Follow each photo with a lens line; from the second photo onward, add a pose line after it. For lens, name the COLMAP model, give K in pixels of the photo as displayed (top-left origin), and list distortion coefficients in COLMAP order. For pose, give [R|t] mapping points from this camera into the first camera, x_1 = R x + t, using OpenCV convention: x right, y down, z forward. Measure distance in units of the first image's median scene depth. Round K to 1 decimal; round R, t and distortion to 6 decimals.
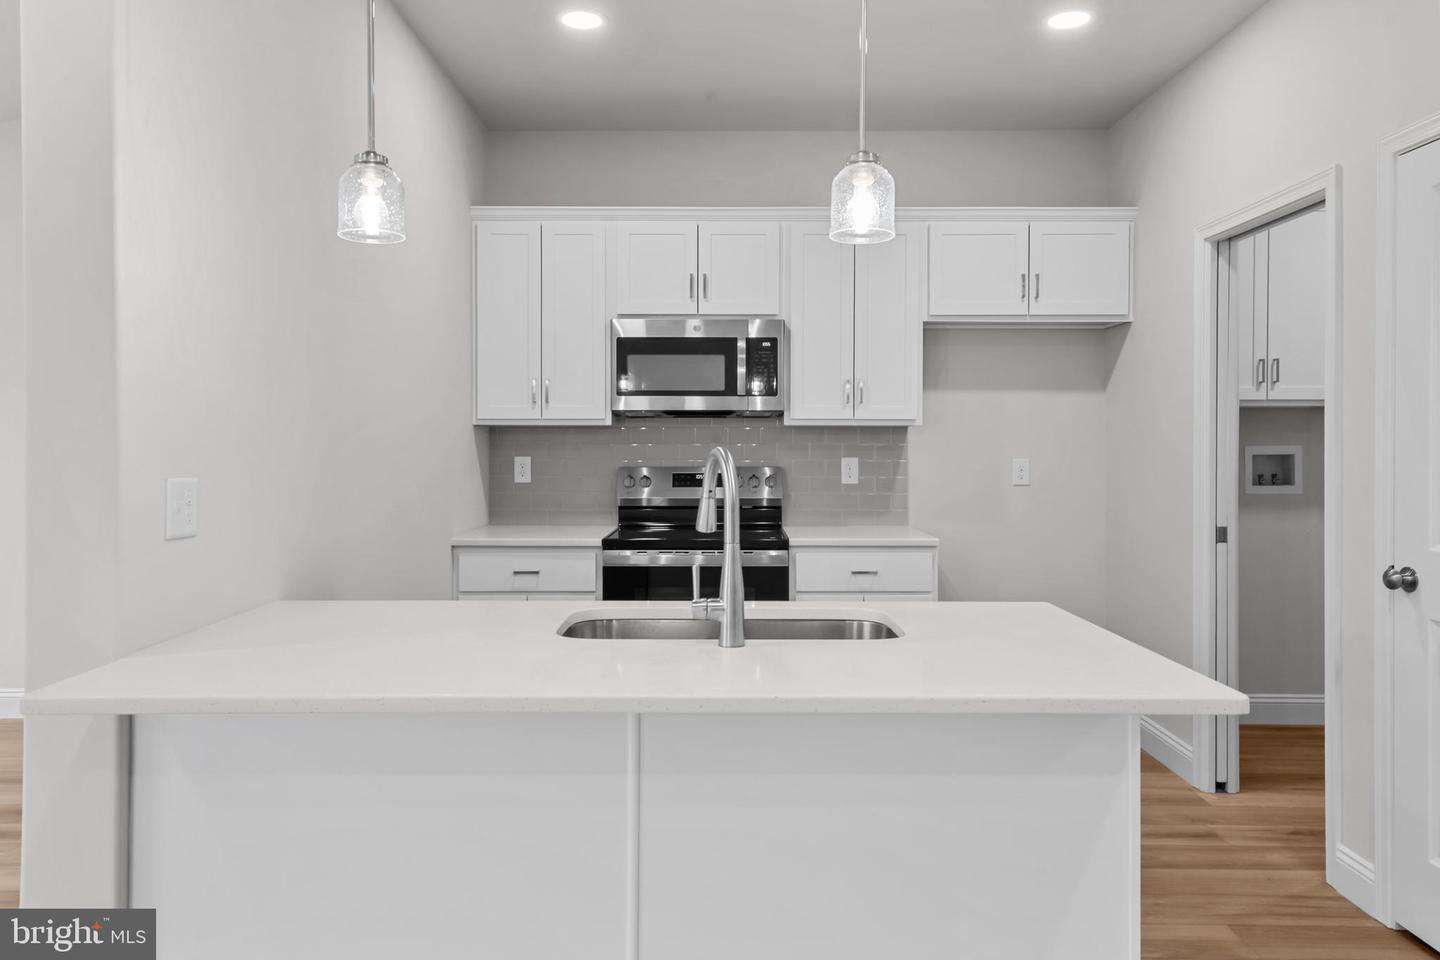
lens RADIAL K [[1014.0, 0, 723.0], [0, 1014.0, 450.3], [0, 0, 1]] dist [0.041346, -0.000965]
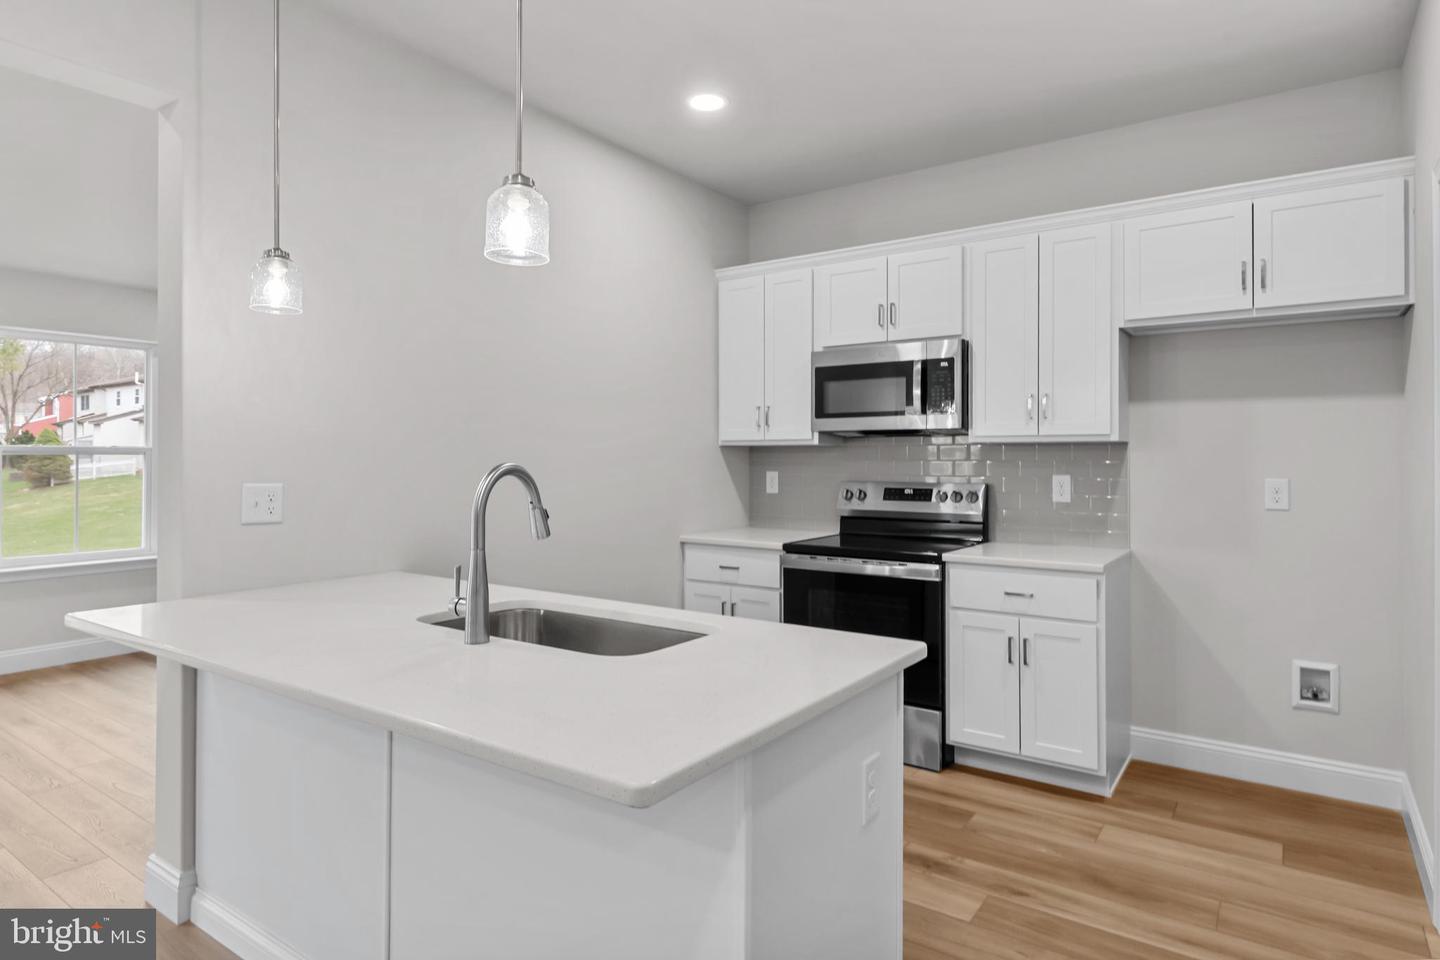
lens RADIAL K [[816.2, 0, 718.8], [0, 816.2, 455.3], [0, 0, 1]] dist [0.014100, -0.000294]
pose [[0.819502, -0.004367, -0.573059, 0.328360], [-0.003230, 0.999920, -0.012239, -0.001016], [0.573067, 0.011881, 0.819422, 0.186289]]
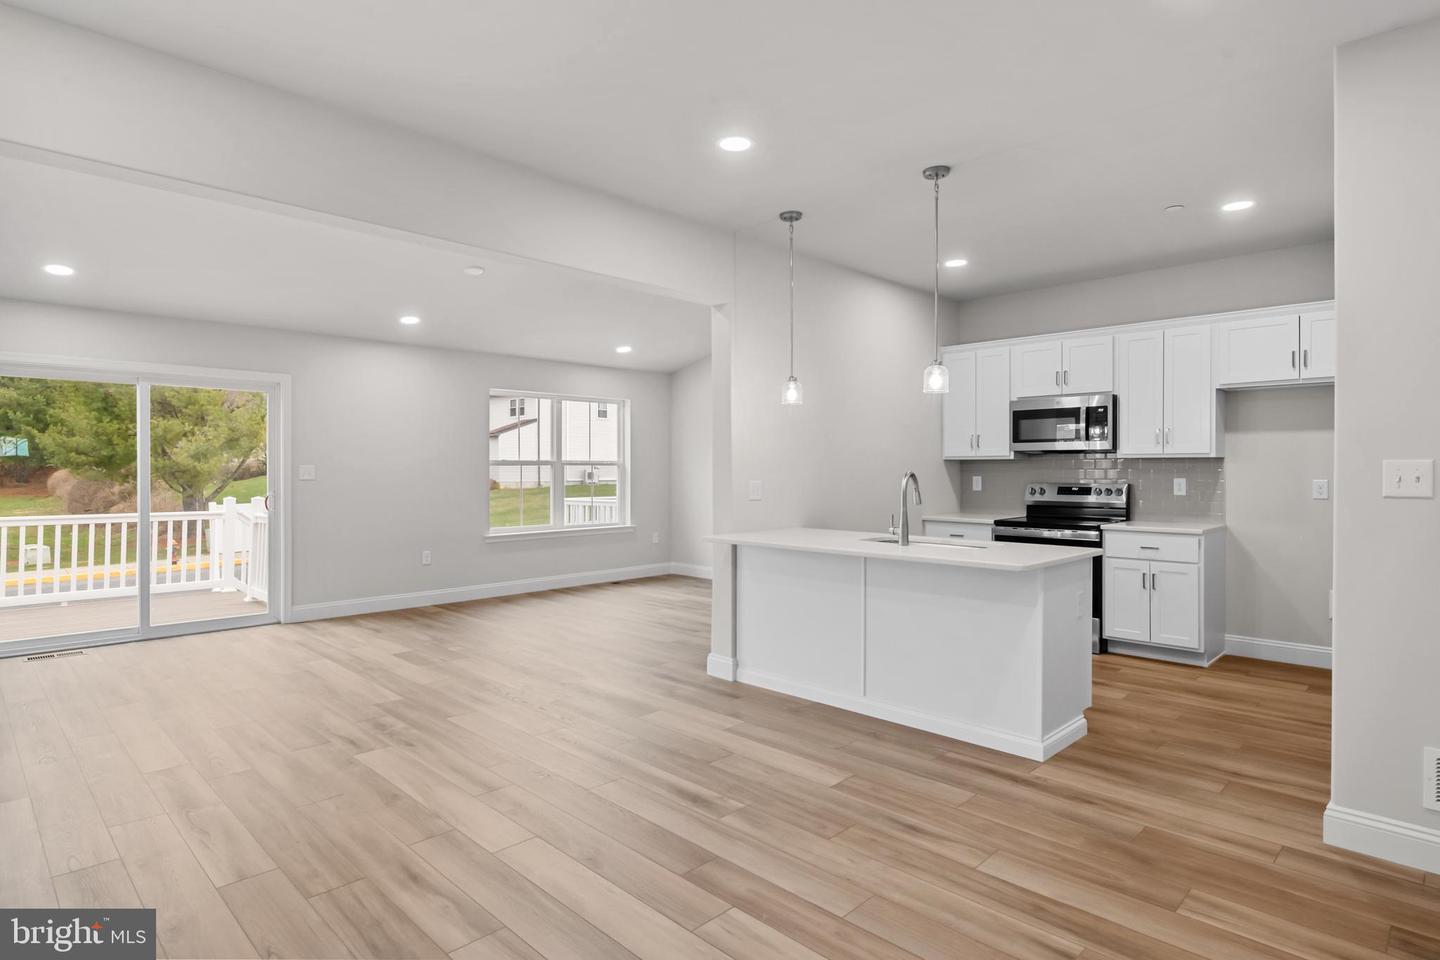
lens RADIAL K [[771.2, 0, 713.9], [0, 771.2, 469.9], [0, 0, 1]] dist [0.005581, -0.000732]
pose [[0.710732, -0.000047, -0.703463, 0.482043], [-0.002471, 0.999994, -0.002564, -0.000632], [0.703459, 0.003561, 0.710727, -0.353351]]
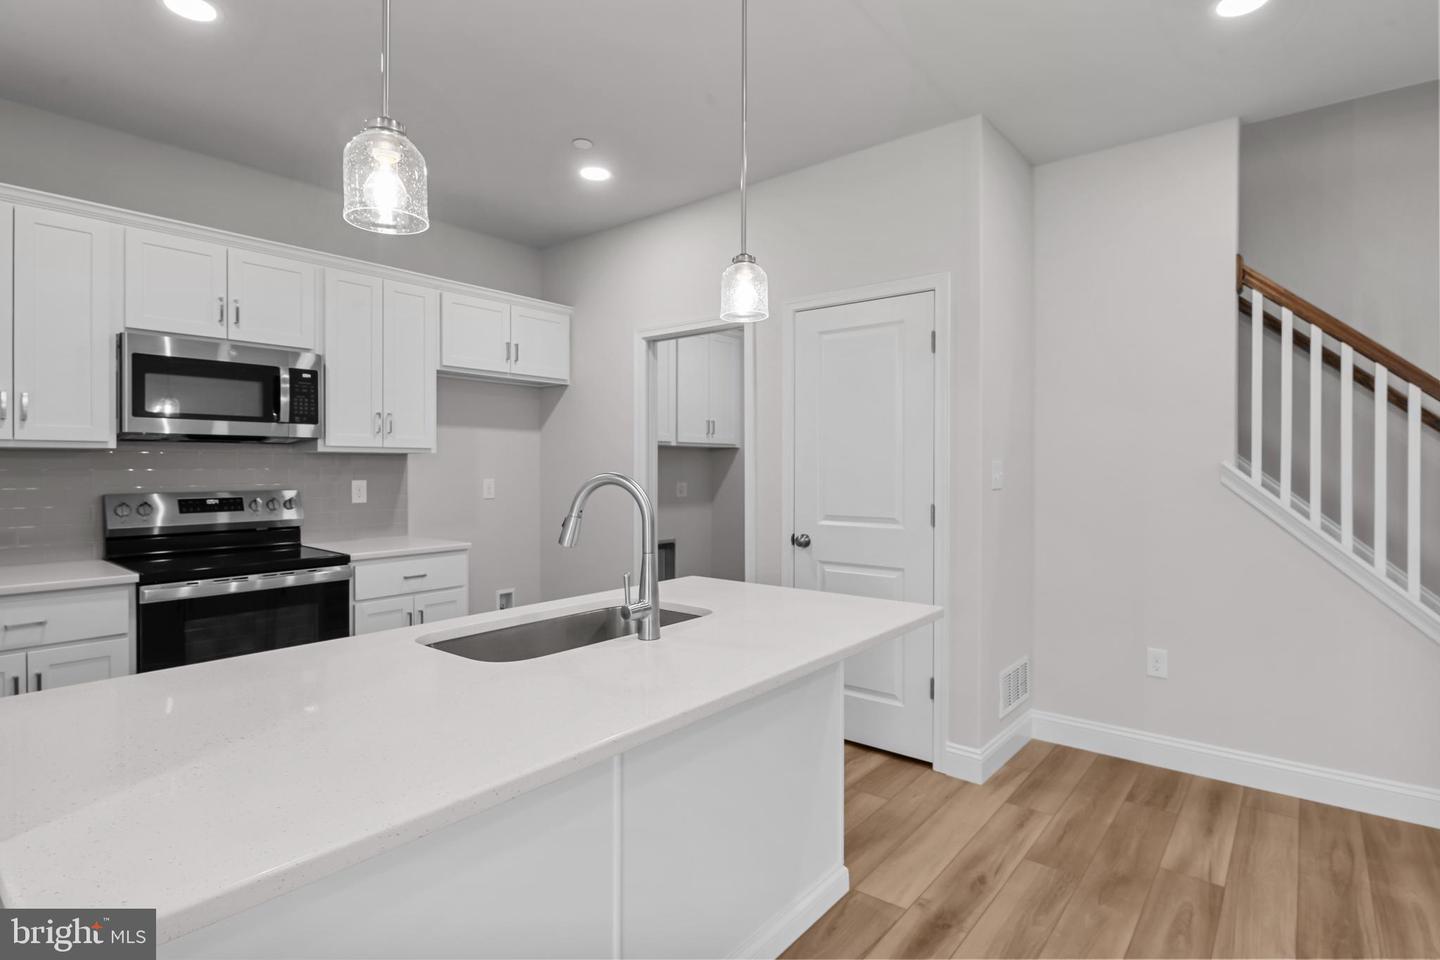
lens RADIAL K [[718.0, 0, 715.5], [0, 718.0, 471.4], [0, 0, 1]] dist [-0.004555, -0.001111]
pose [[0.637503, -0.006205, 0.770423, -0.264616], [0.006463, 0.999975, 0.002707, -0.002650], [-0.770421, 0.003253, 0.637527, 0.180408]]
